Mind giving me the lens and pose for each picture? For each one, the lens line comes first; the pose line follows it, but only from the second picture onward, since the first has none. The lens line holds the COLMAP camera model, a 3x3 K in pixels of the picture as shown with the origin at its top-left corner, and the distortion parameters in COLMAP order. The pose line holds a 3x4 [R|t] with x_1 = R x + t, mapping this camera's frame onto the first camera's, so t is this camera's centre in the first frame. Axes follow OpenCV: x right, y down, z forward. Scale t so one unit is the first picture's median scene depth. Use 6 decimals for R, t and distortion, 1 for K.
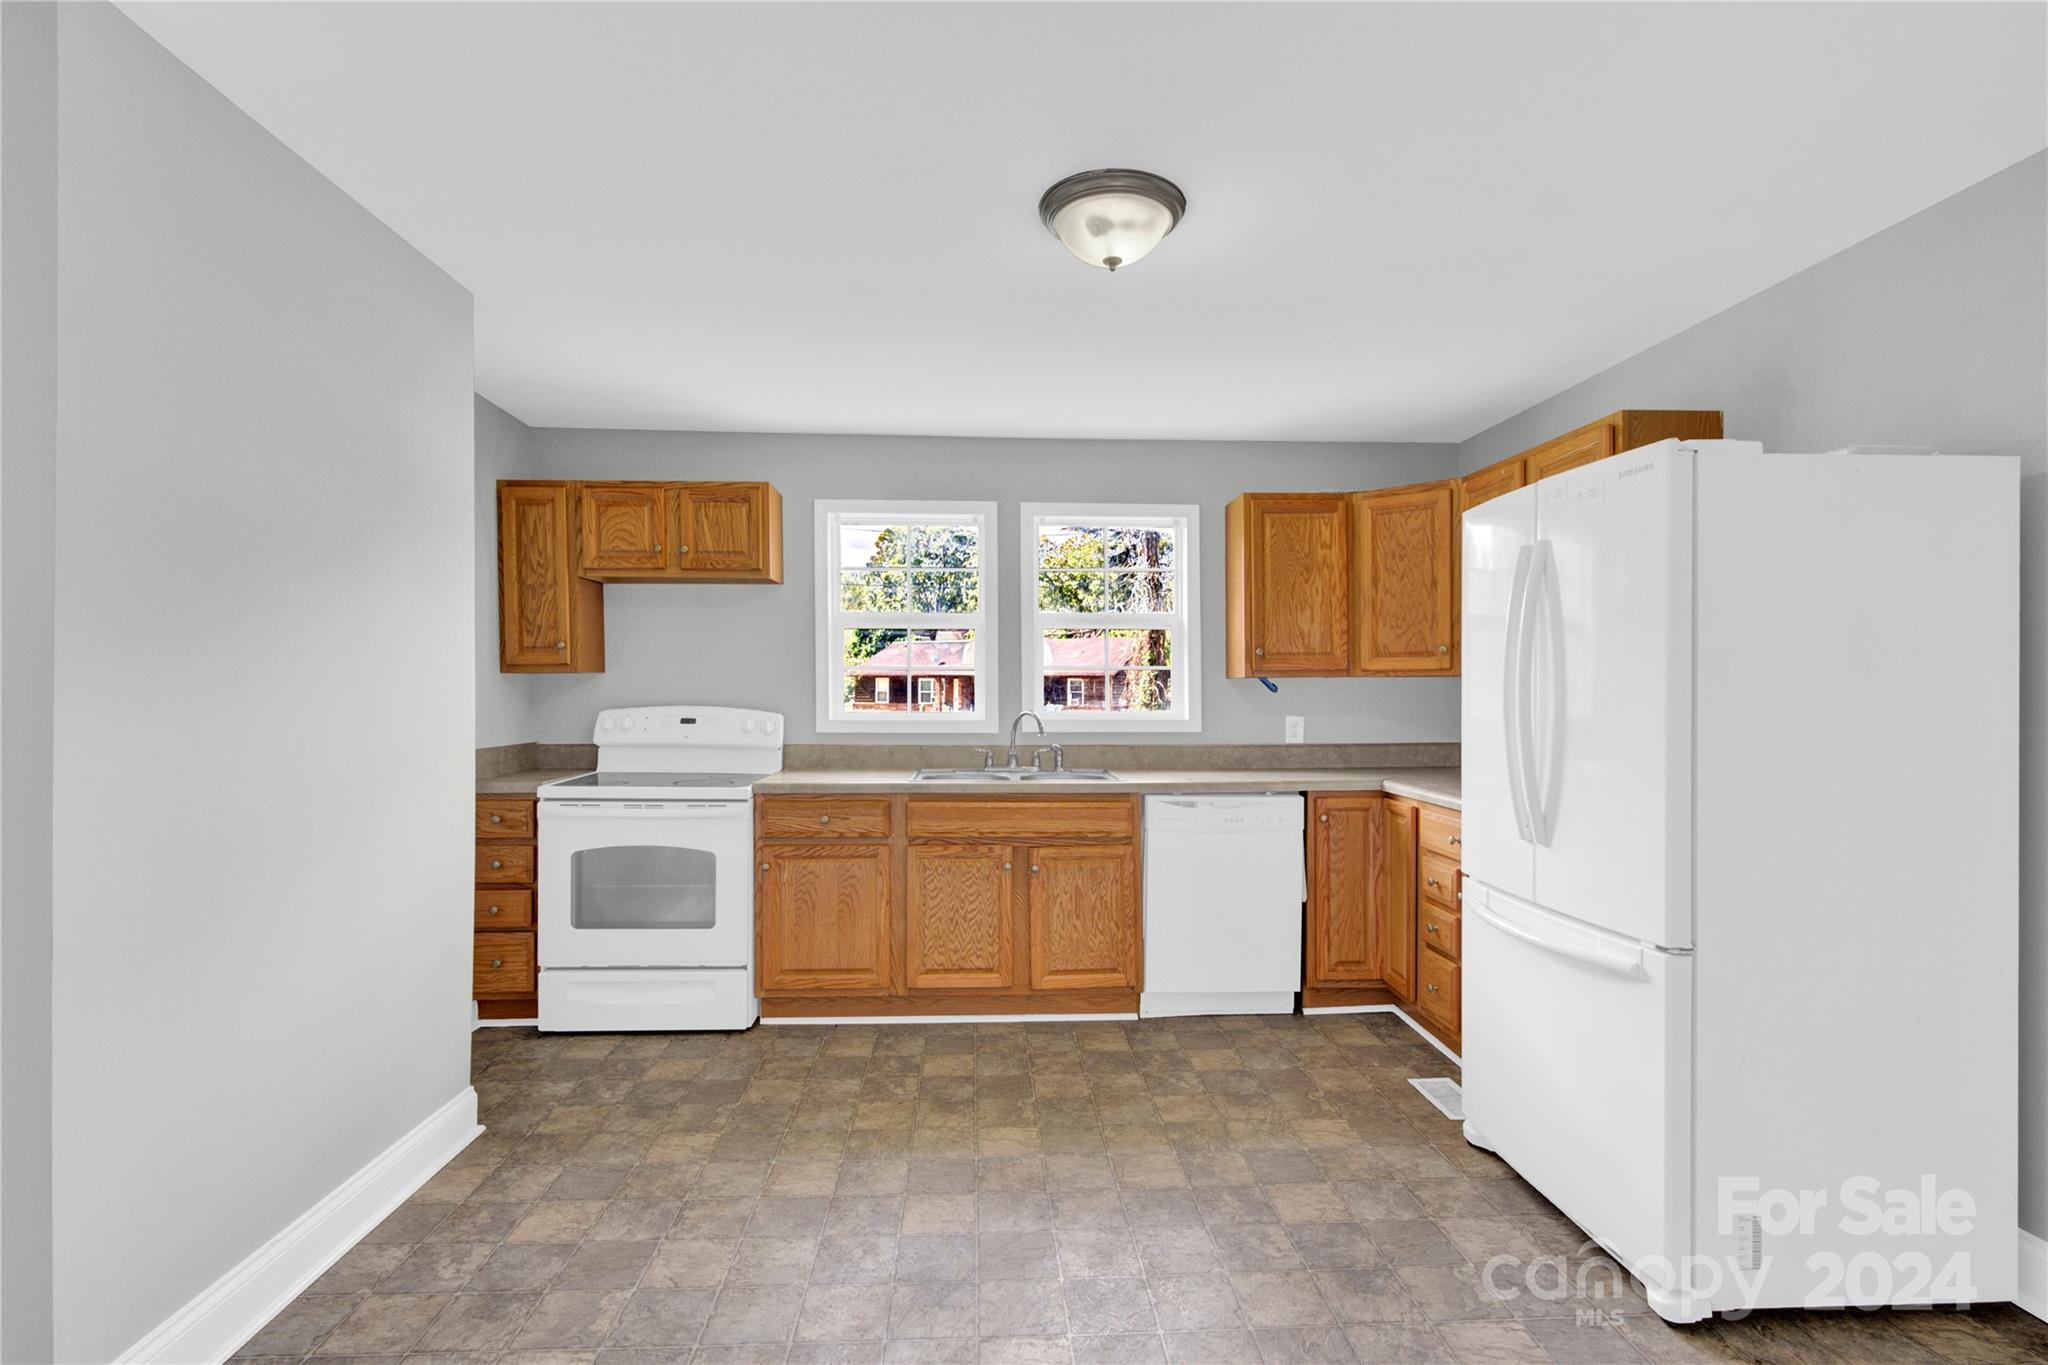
lens RADIAL K [[983.2, 0, 1027.8], [0, 983.2, 691.4], [0, 0, 1]] dist [-0.003976, 0.000084]
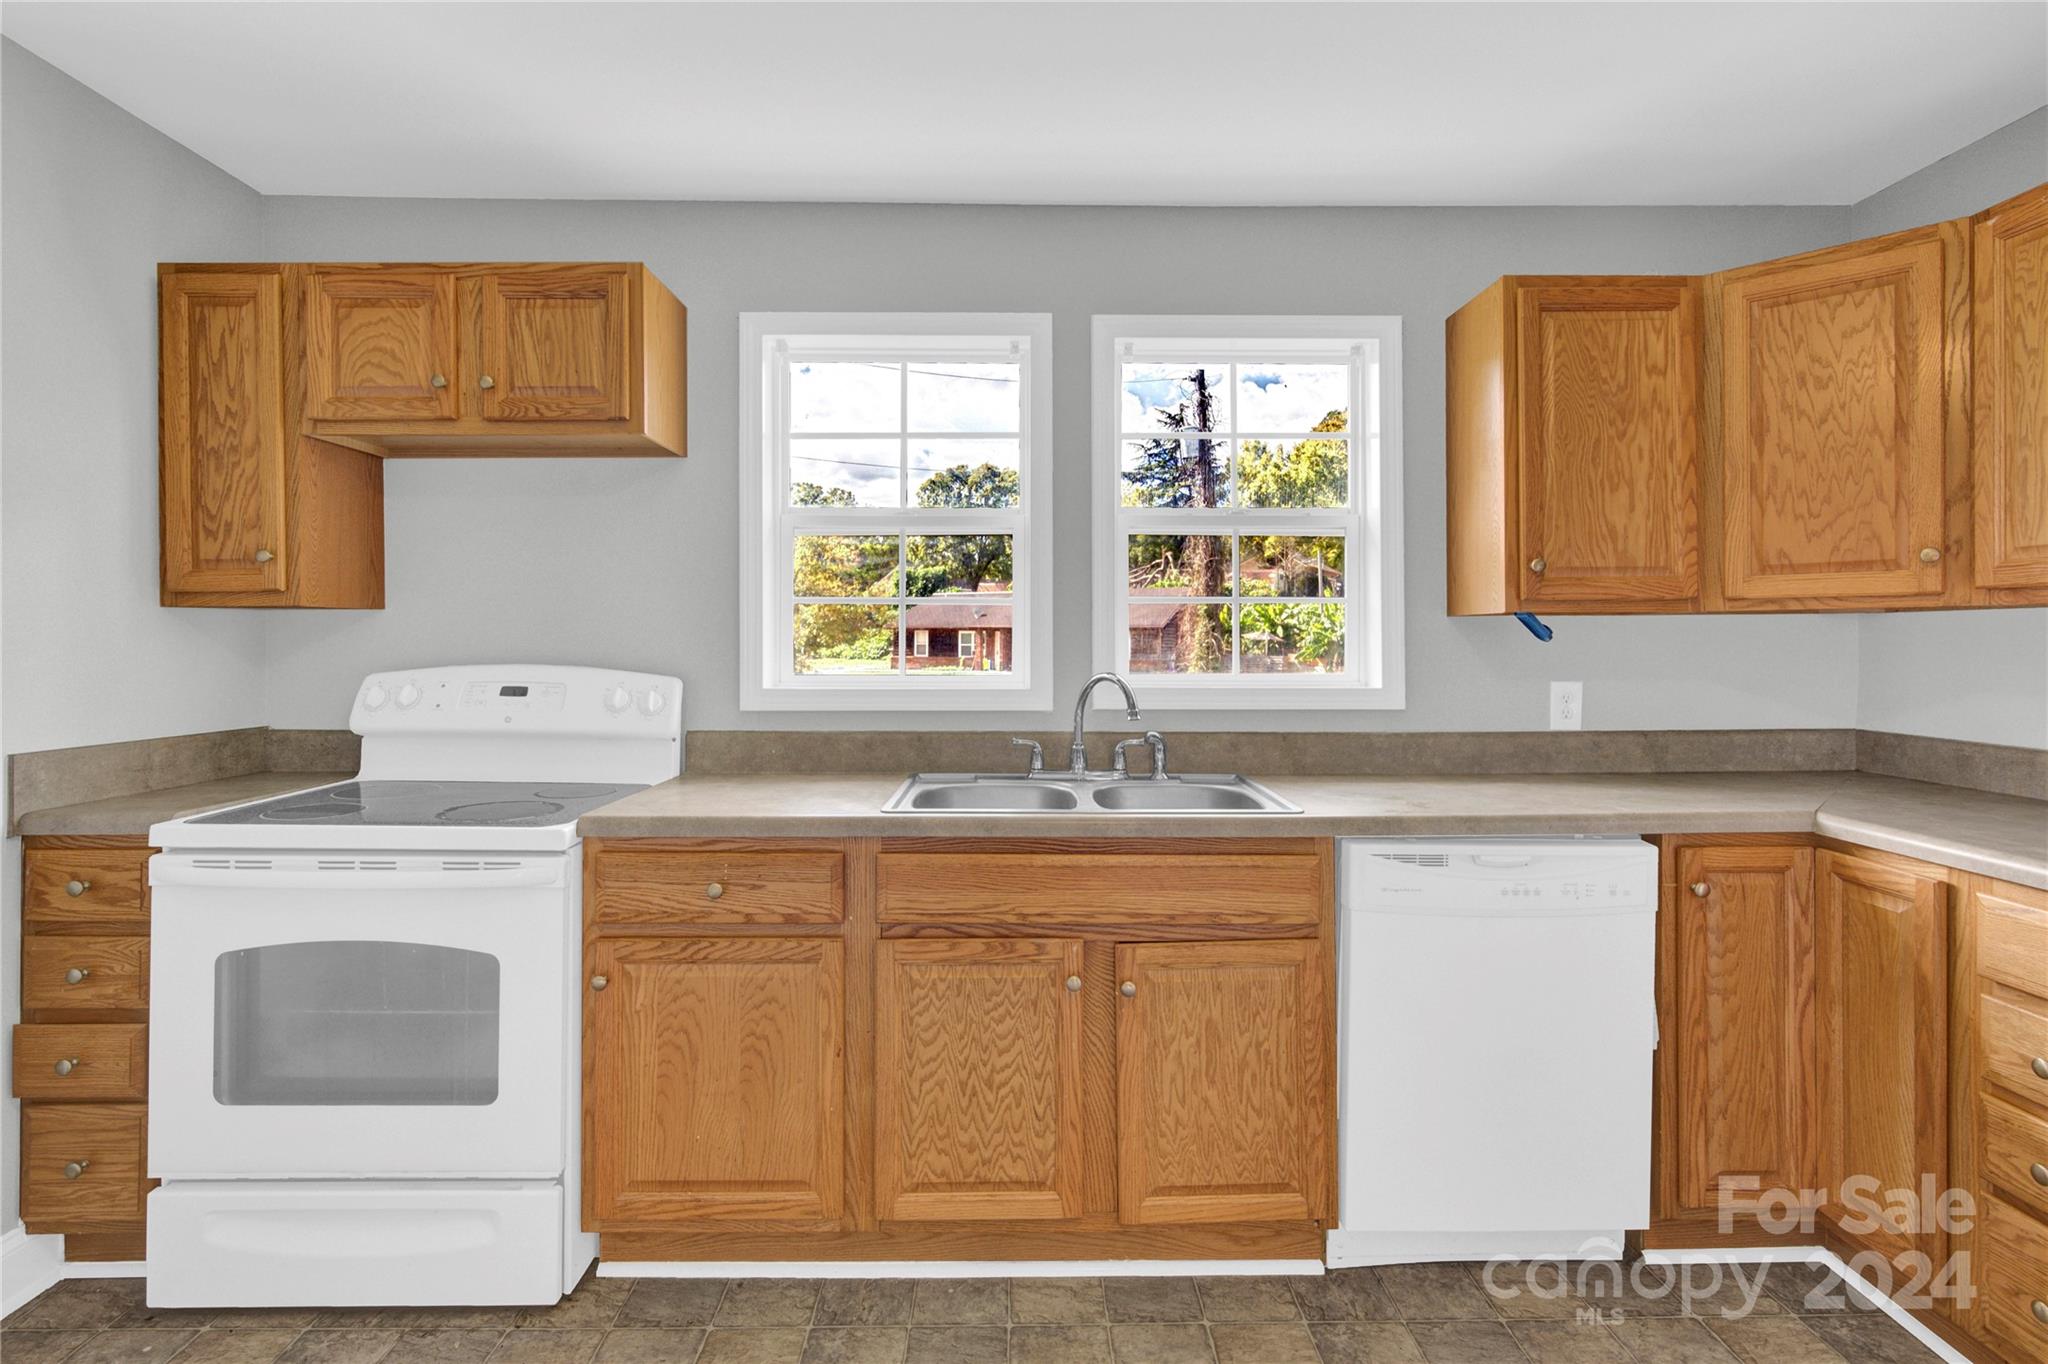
lens RADIAL K [[975.1, 0, 1035.8], [0, 975.1, 639.1], [0, 0, 1]] dist [-0.002285, 0.001205]
pose [[0.999164, -0.000980, -0.040875, -0.019172], [0.000687, 0.999974, -0.007171, 0.004240], [0.040881, 0.007137, 0.999139, 0.492224]]
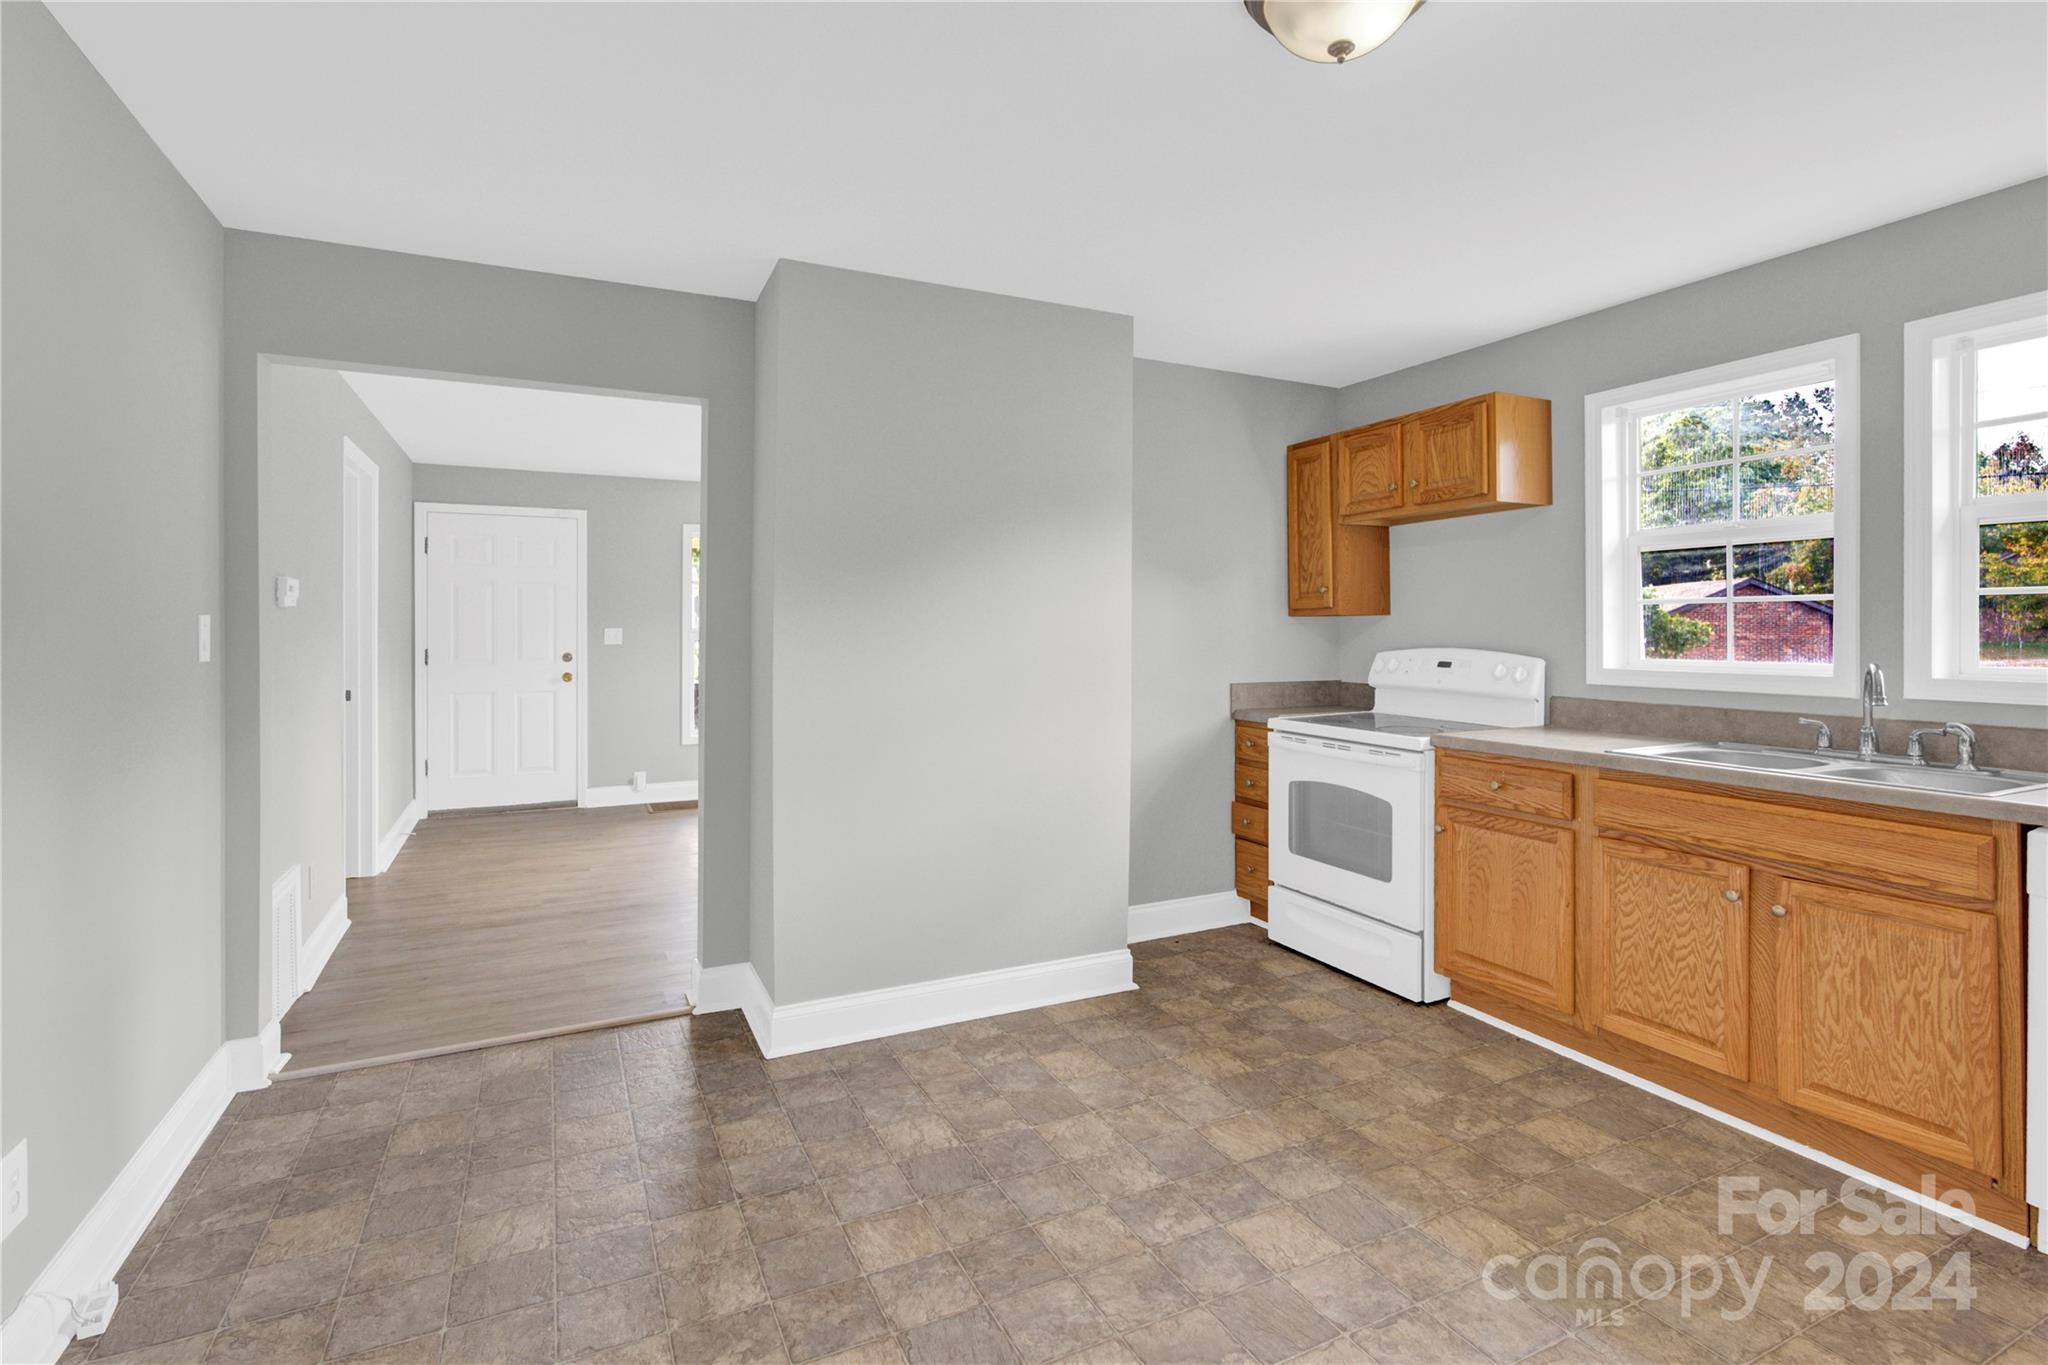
lens RADIAL K [[984.2, 0, 1018.3], [0, 984.2, 629.8], [0, 0, 1]] dist [0.000471, 0.000514]
pose [[0.379503, -0.003947, -0.925182, 0.408862], [-0.000710, 0.999989, -0.004557, 0.001822], [0.925190, 0.002387, 0.379496, 0.300010]]
